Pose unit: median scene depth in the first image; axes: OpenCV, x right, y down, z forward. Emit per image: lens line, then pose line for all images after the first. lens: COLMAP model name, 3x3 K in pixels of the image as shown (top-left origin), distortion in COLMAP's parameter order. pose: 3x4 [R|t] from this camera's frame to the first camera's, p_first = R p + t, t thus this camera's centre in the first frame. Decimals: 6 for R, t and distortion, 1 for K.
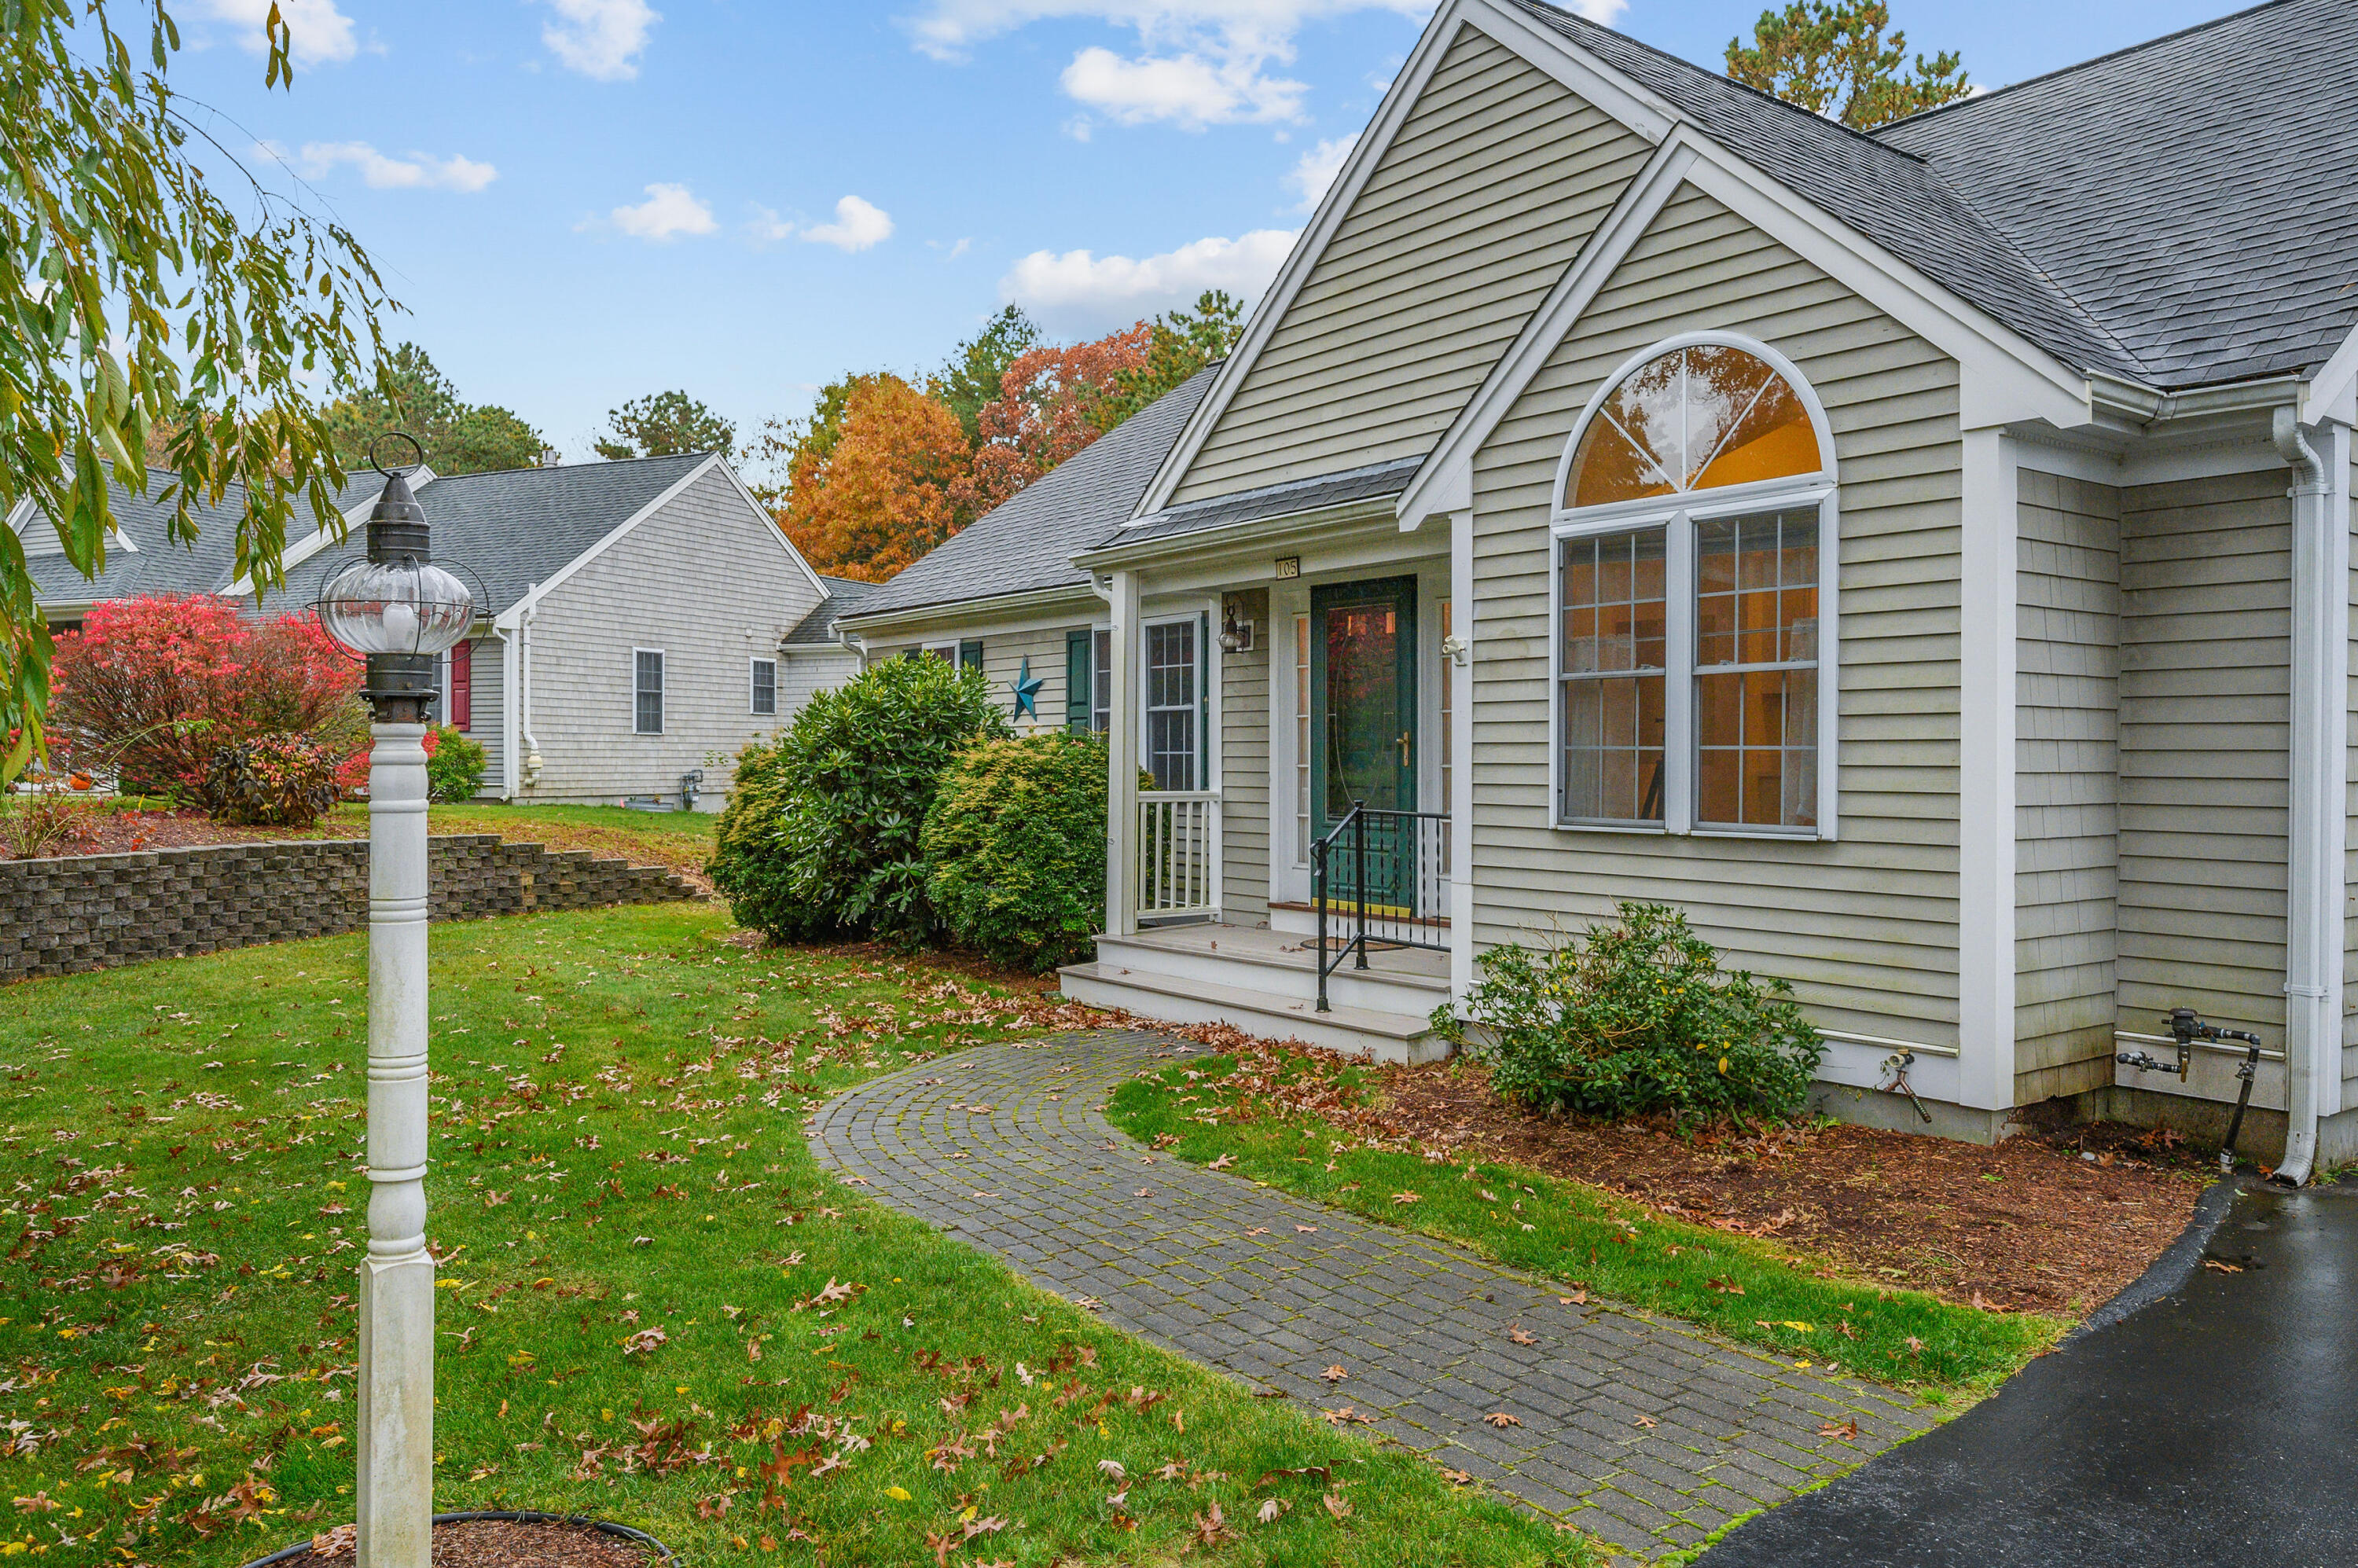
lens RADIAL K [[1686.1, 0, 1186.4], [0, 1686.1, 771.3], [0, 0, 1]] dist [0.001077, 0.000306]
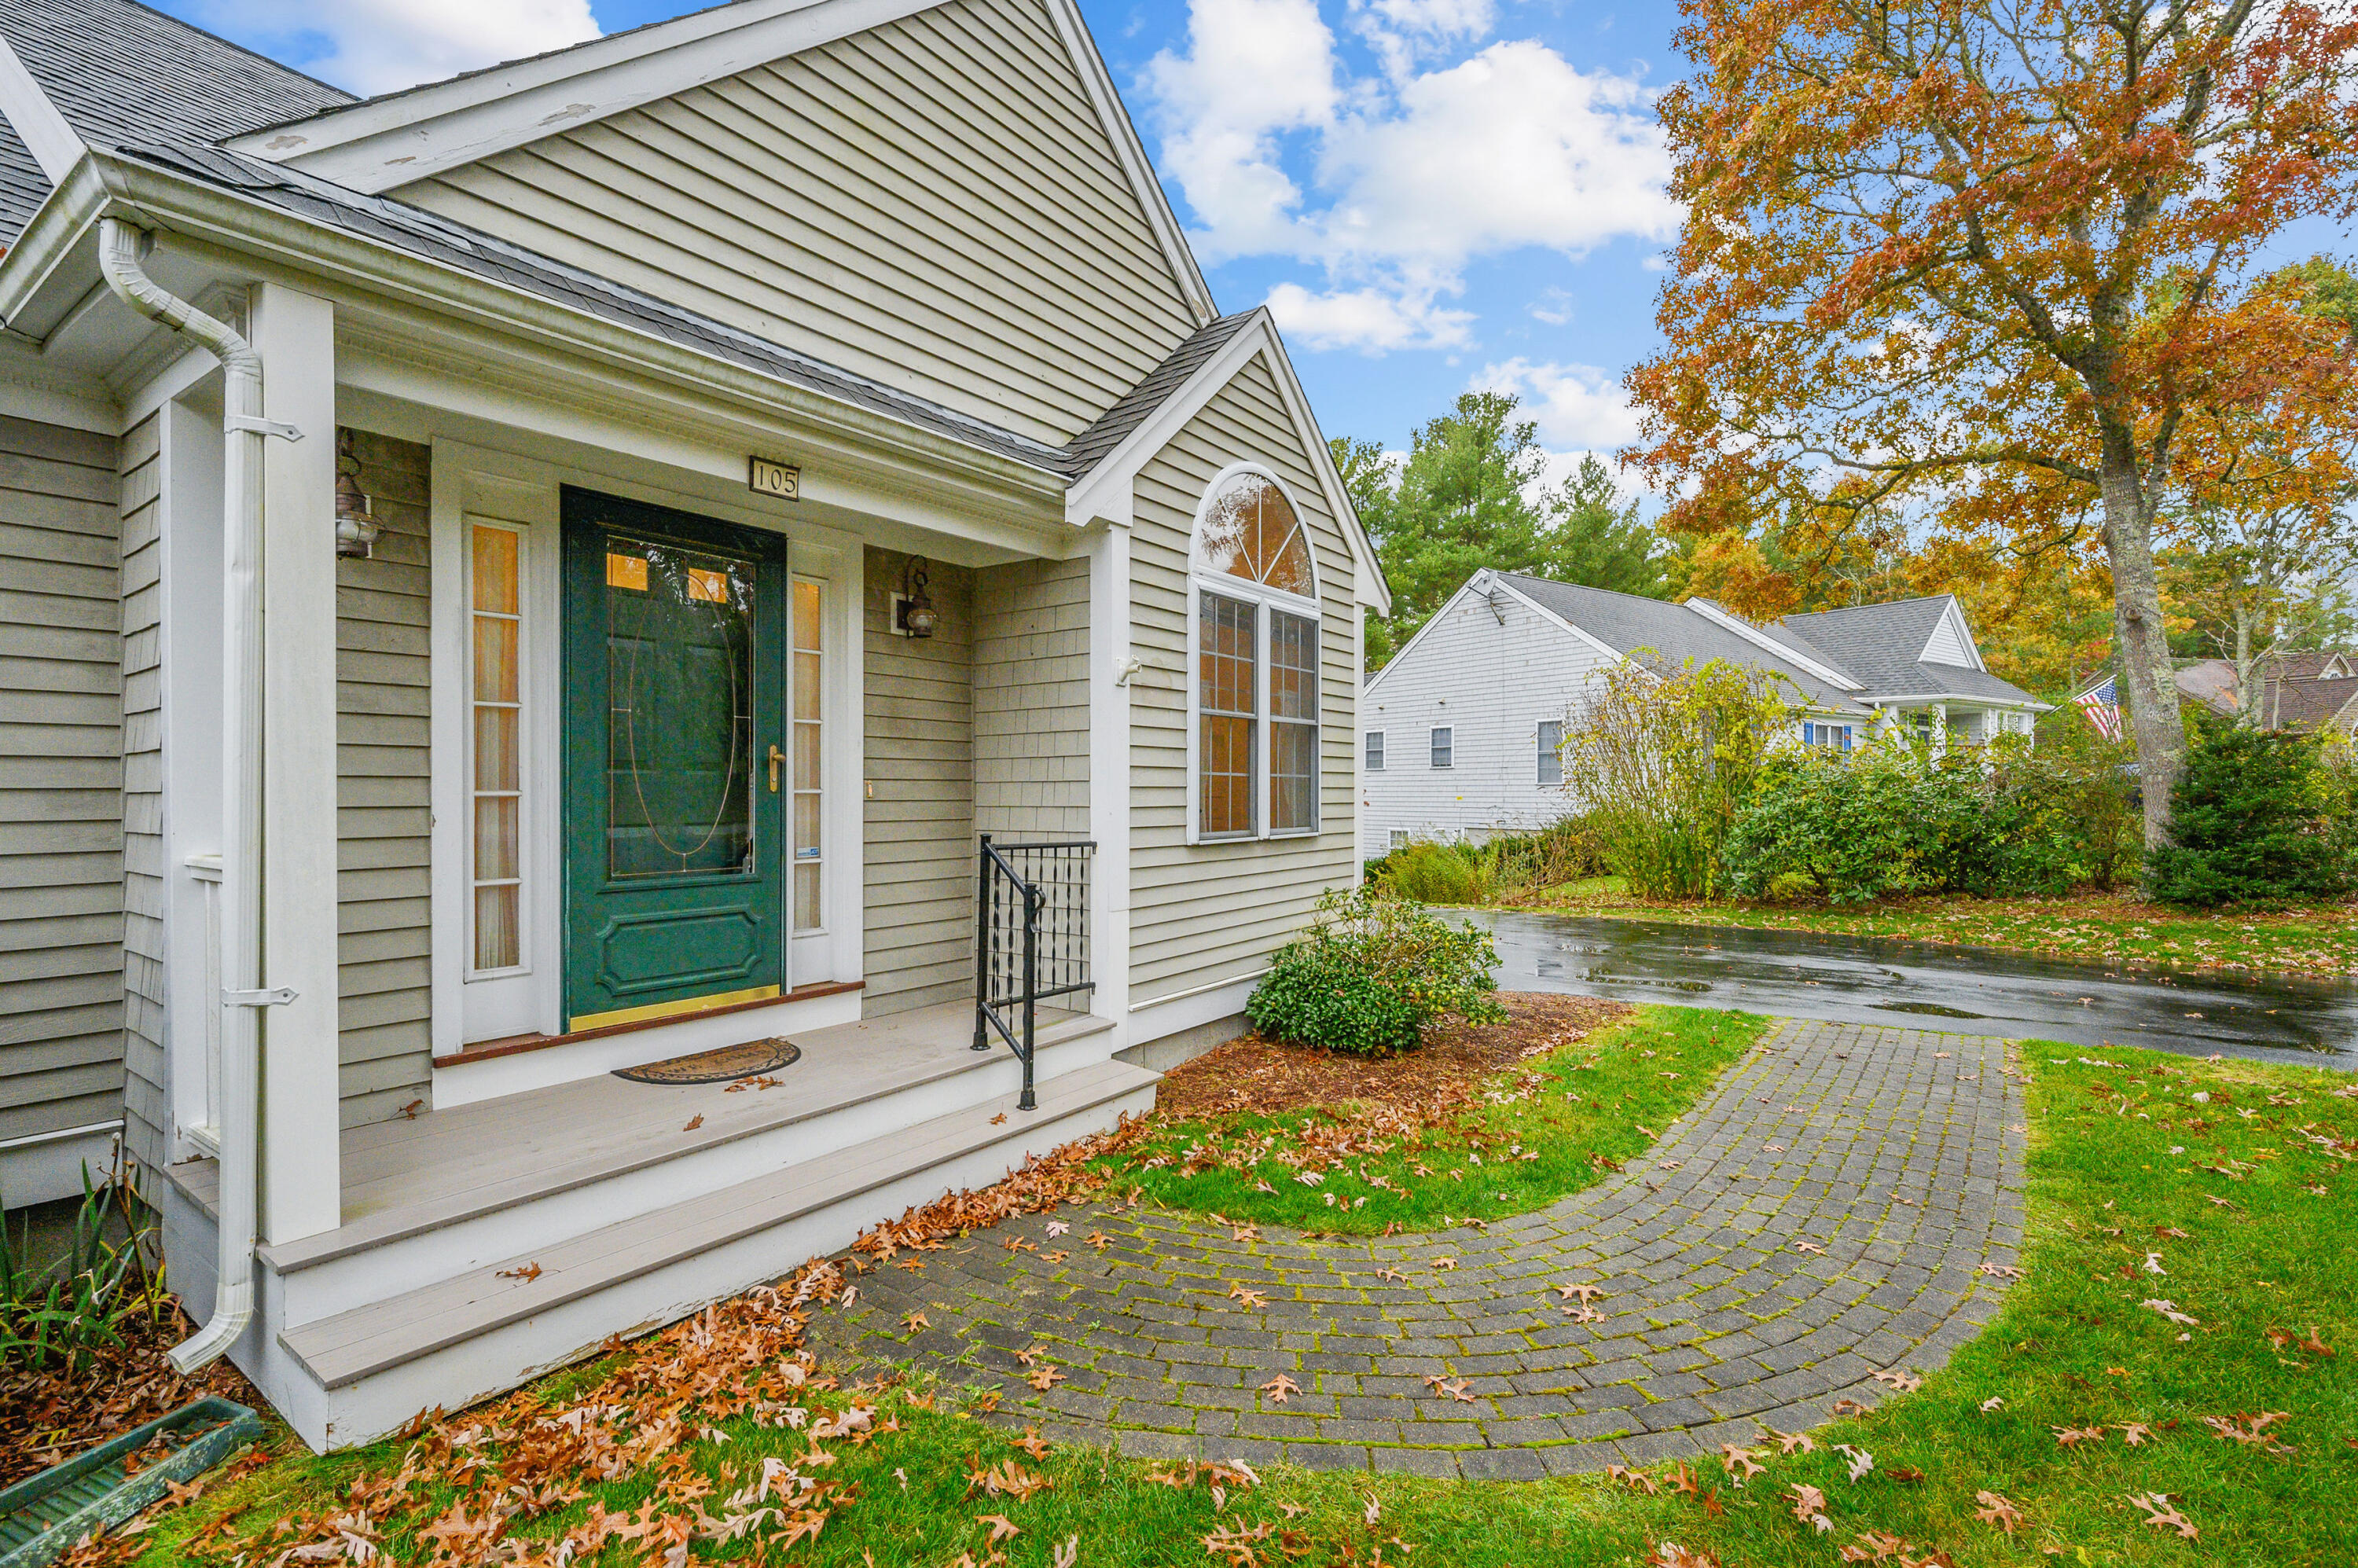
lens RADIAL K [[1092.6, 0, 1168.8], [0, 1092.6, 796.7], [0, 0, 1]] dist [0.001709, 0.000401]
pose [[-0.304416, -0.005776, 0.952522, -0.474607], [0.009720, 0.999911, 0.009169, -0.004677], [-0.952490, 0.012050, -0.304333, 1.245425]]
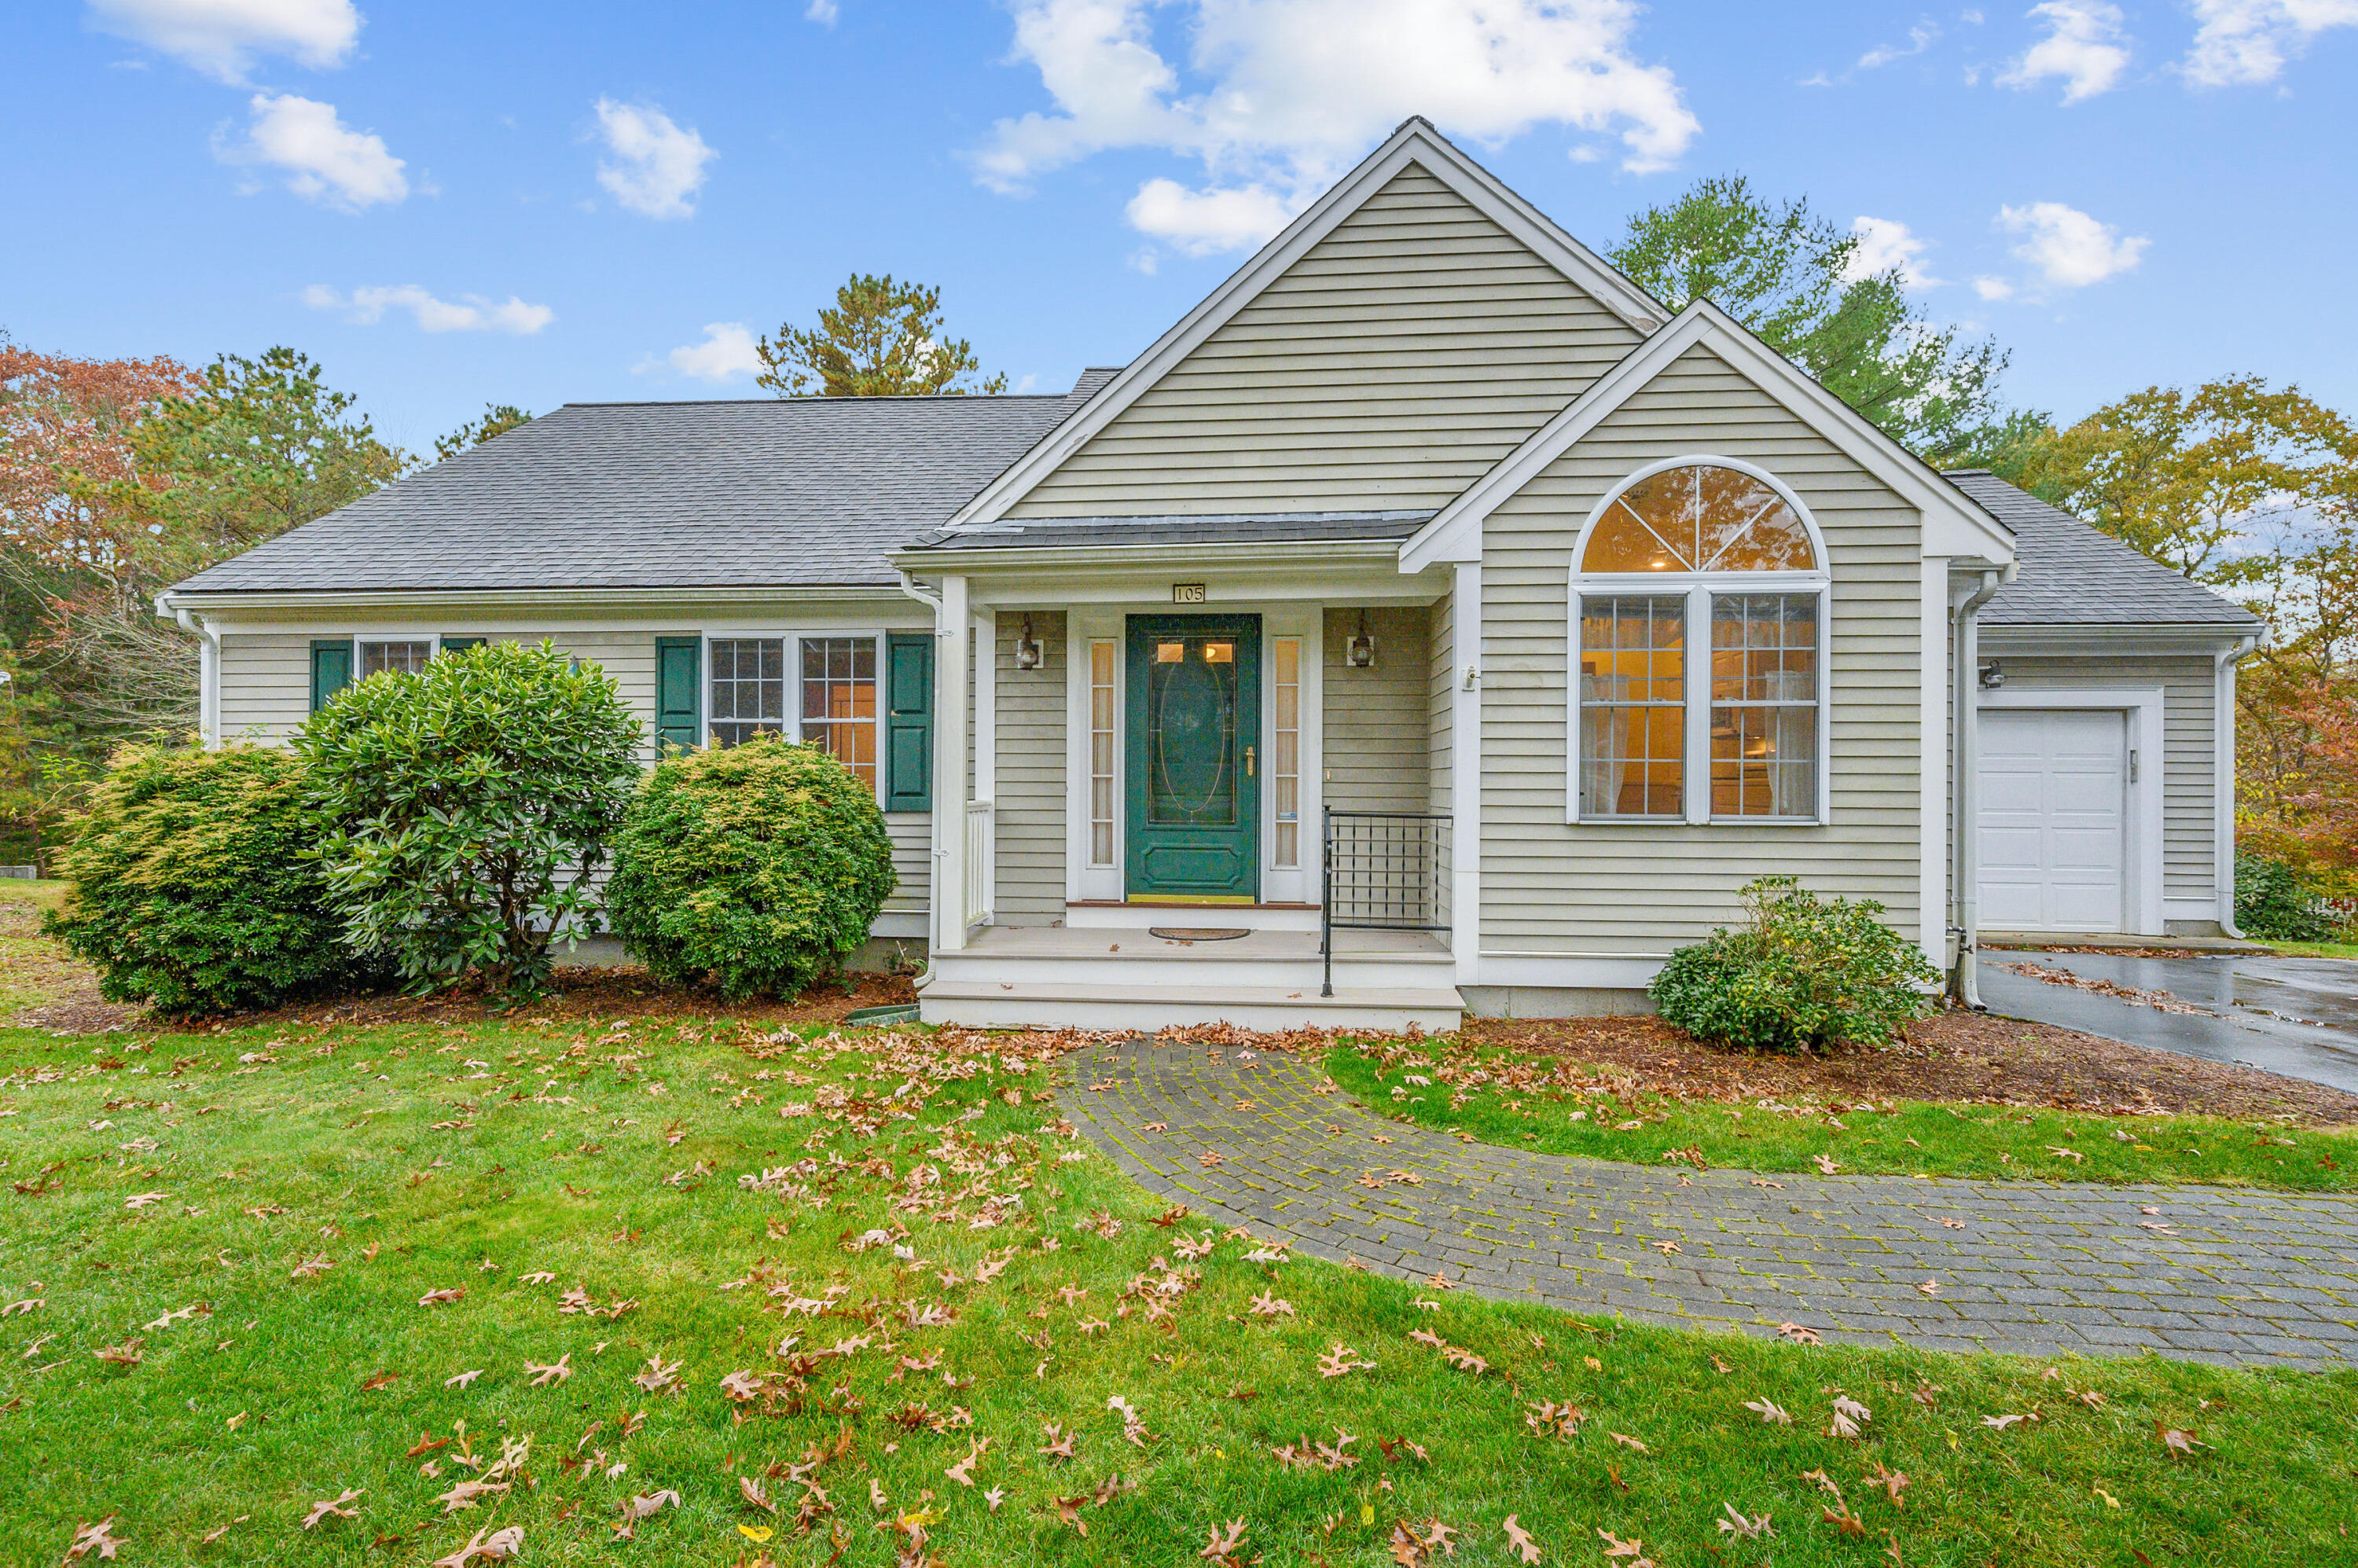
lens RADIAL K [[1026.9, 0, 1165.7], [0, 1026.9, 783.7], [0, 0, 1]] dist [0.000275, 0.000102]
pose [[0.661408, -0.001560, 0.750025, -0.566365], [0.004036, 0.999991, -0.001479, 0.003955], [-0.750016, 0.004005, 0.661408, 0.723990]]
